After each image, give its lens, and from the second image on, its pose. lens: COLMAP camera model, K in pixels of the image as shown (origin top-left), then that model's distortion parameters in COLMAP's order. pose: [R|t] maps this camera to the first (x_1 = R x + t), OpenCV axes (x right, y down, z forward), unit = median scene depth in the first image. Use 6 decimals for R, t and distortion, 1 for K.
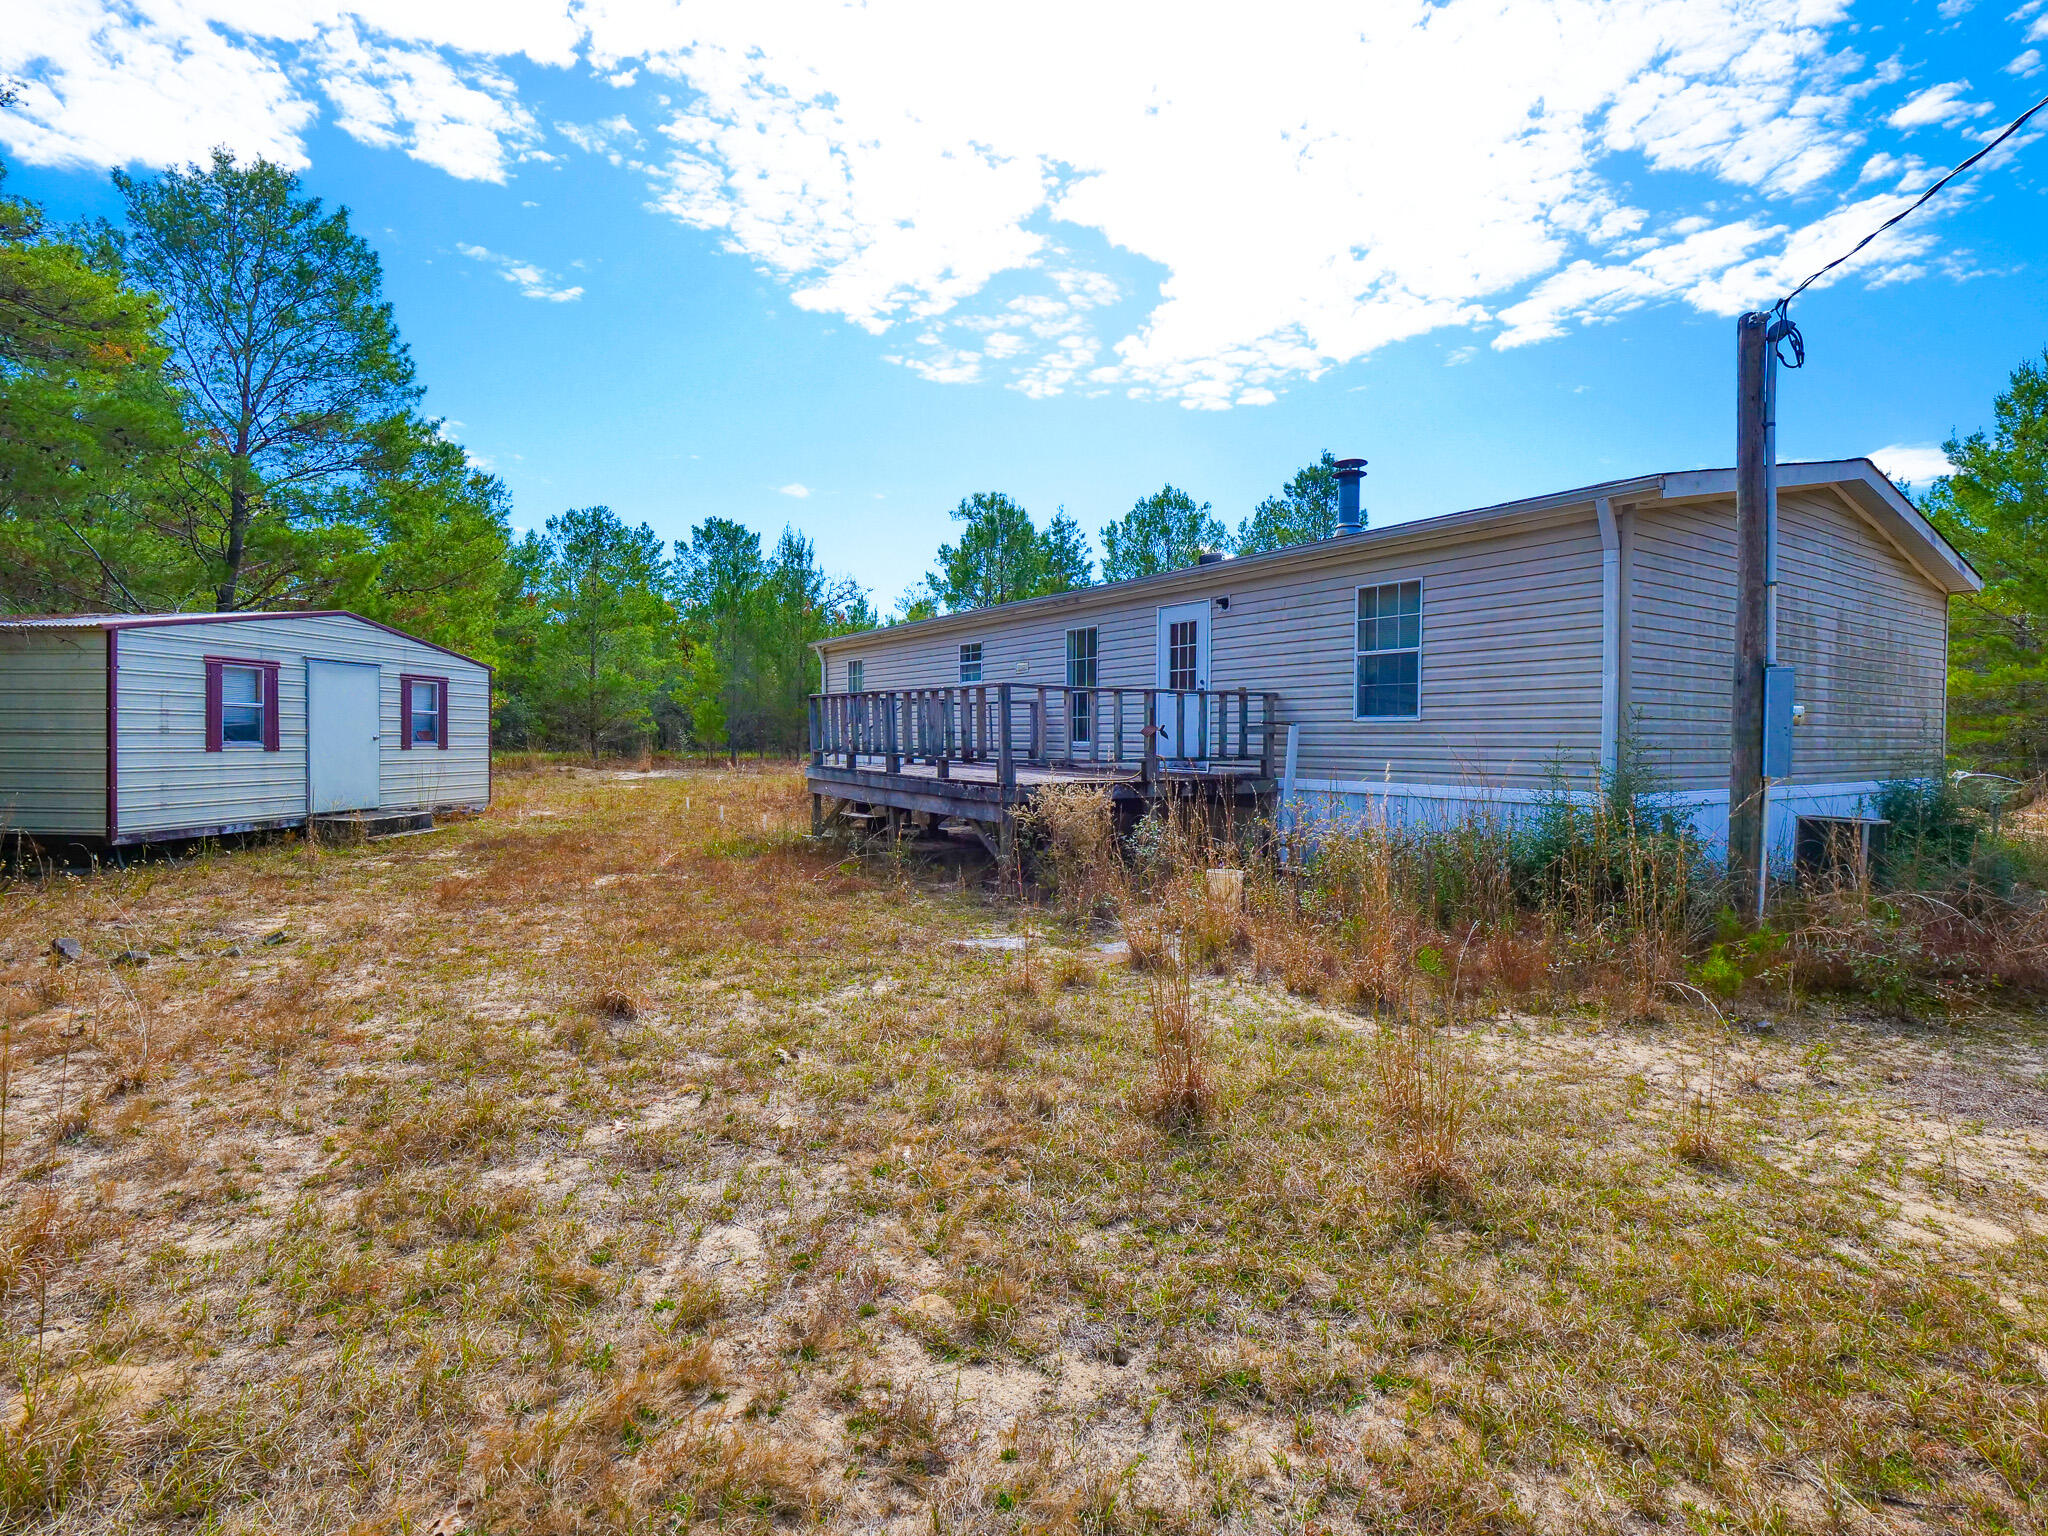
lens RADIAL K [[999.3, 0, 1030.8], [0, 999.3, 771.2], [0, 0, 1]] dist [-0.011621, -0.000733]
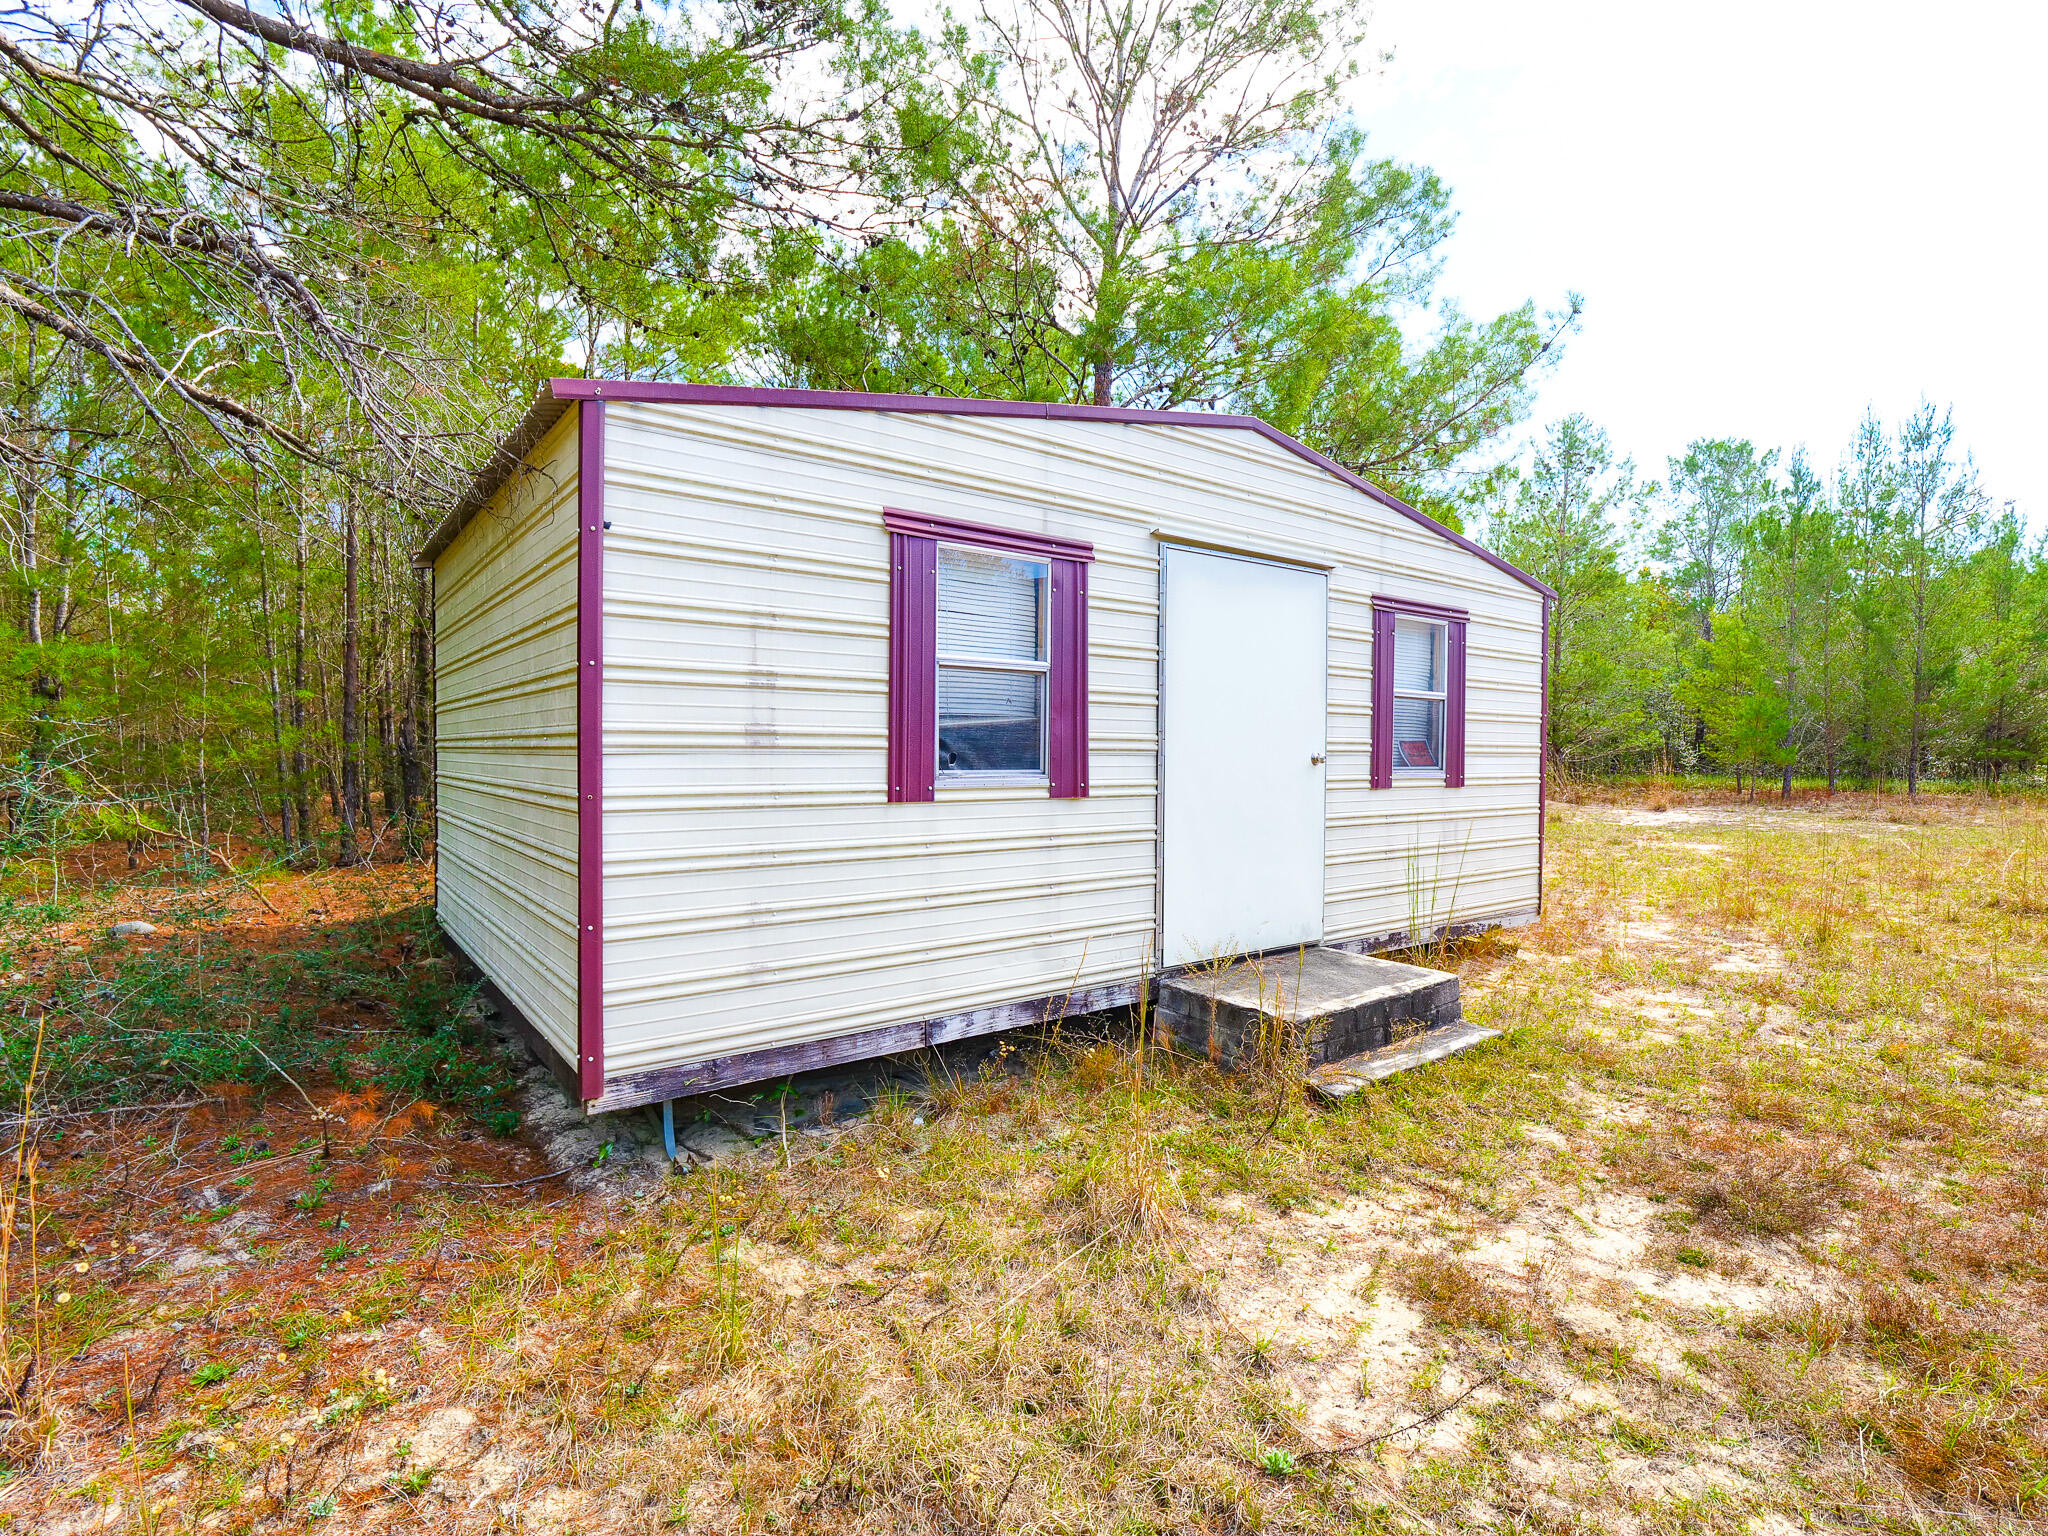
lens RADIAL K [[999.3, 0, 1030.8], [0, 999.3, 771.2], [0, 0, 1]] dist [-0.011621, -0.000733]
pose [[0.684353, 0.006950, -0.729118, -0.517257], [-0.020274, 0.999749, -0.009500, -0.025585], [0.728869, 0.021283, 0.684323, 0.748548]]
